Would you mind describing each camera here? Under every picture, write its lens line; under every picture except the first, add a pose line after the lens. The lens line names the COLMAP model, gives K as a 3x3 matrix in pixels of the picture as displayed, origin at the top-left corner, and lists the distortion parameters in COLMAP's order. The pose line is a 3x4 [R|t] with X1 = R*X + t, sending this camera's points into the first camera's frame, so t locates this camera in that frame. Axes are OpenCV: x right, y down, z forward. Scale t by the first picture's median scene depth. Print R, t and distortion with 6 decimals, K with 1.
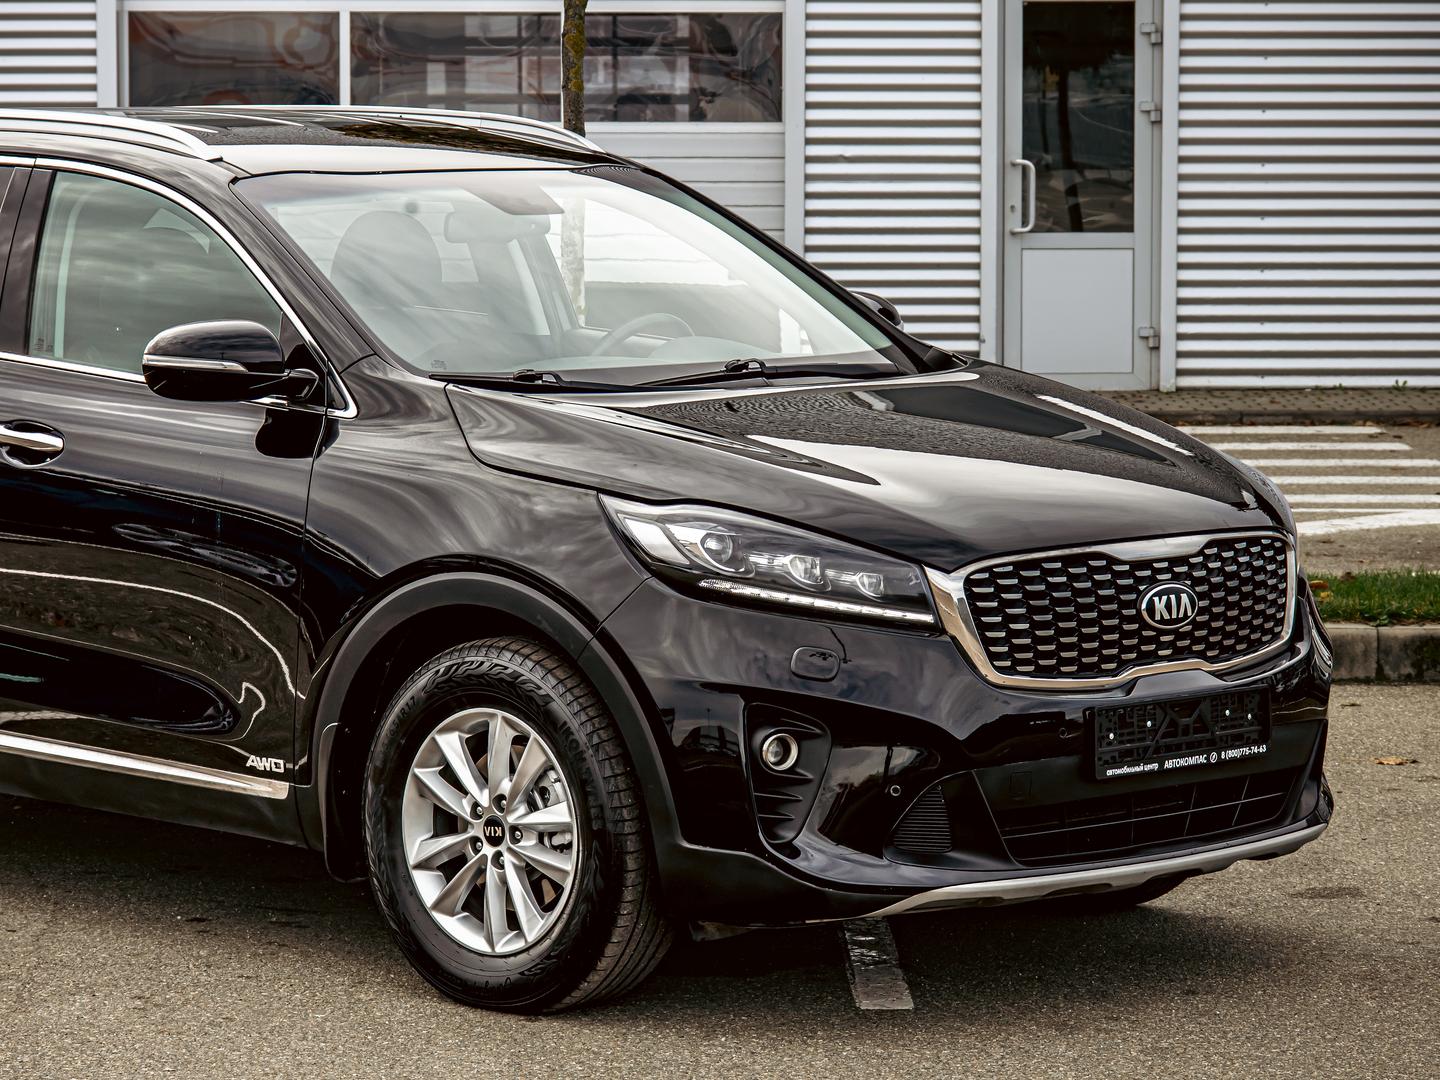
lens RADIAL K [[4313.1, 0, 720.0], [0, 4313.1, 540.0], [0, 0, 1]] dist [-0.132359, -0.120422]
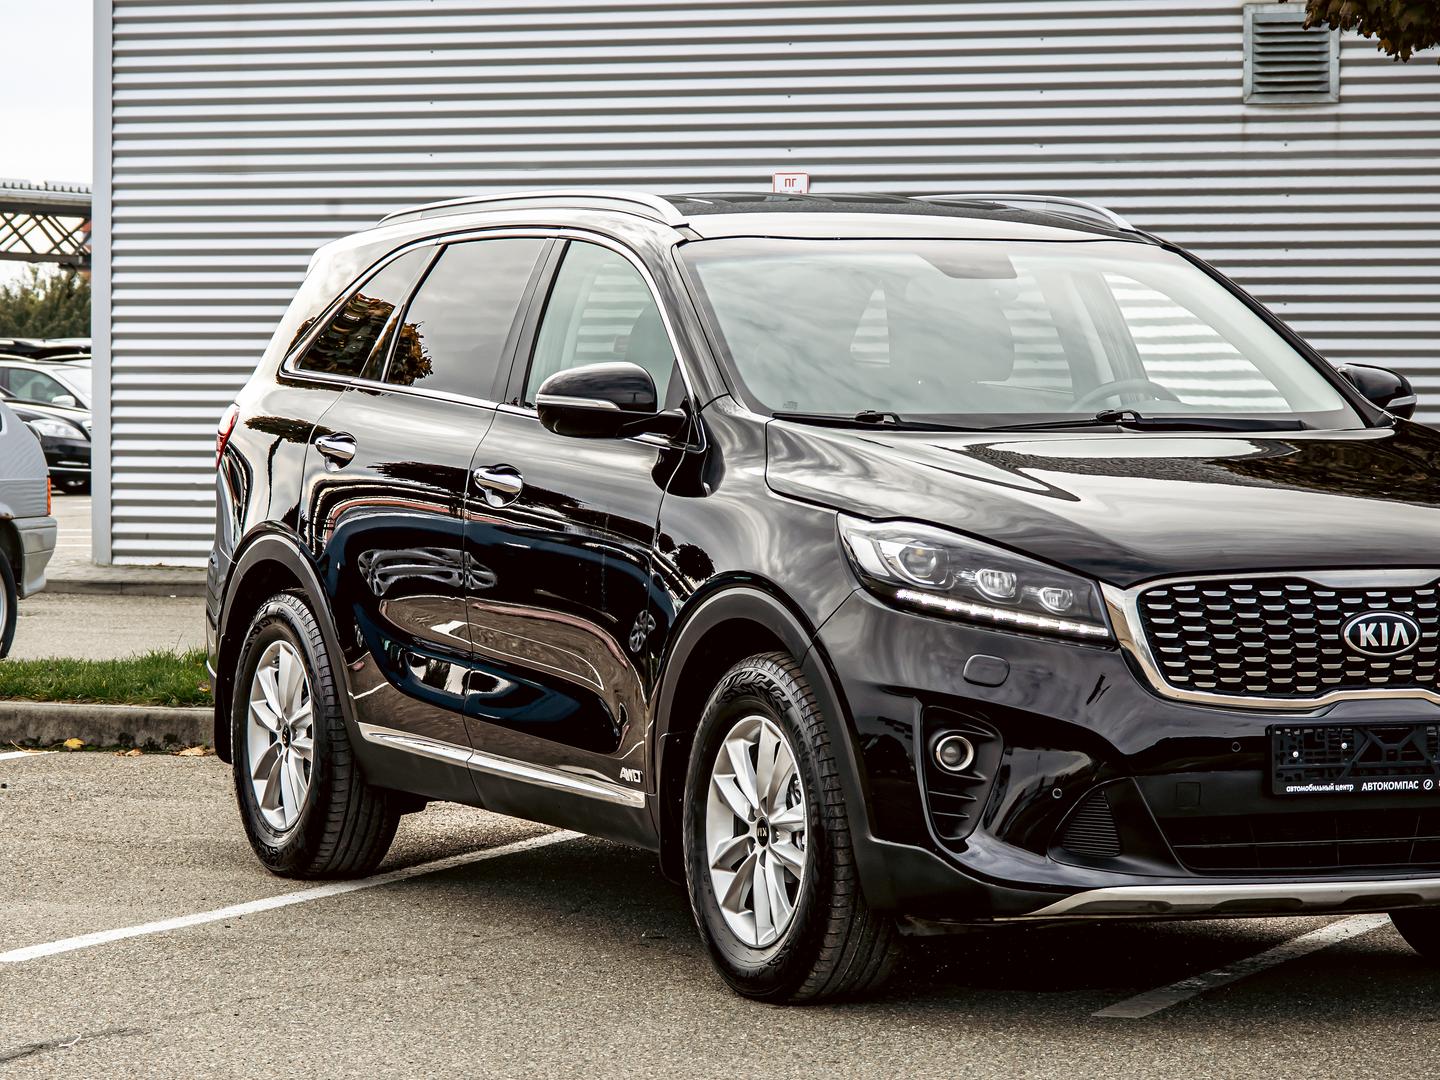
lens RADIAL K [[4313.1, 0, 720.0], [0, 4313.1, 540.0], [0, 0, 1]] dist [-0.132359, -0.120422]
pose [[0.954510, 0.019245, -0.297558, 0.260461], [-0.031738, 0.998803, -0.037213, 0.036362], [0.296485, 0.044964, 0.953978, -0.026213]]
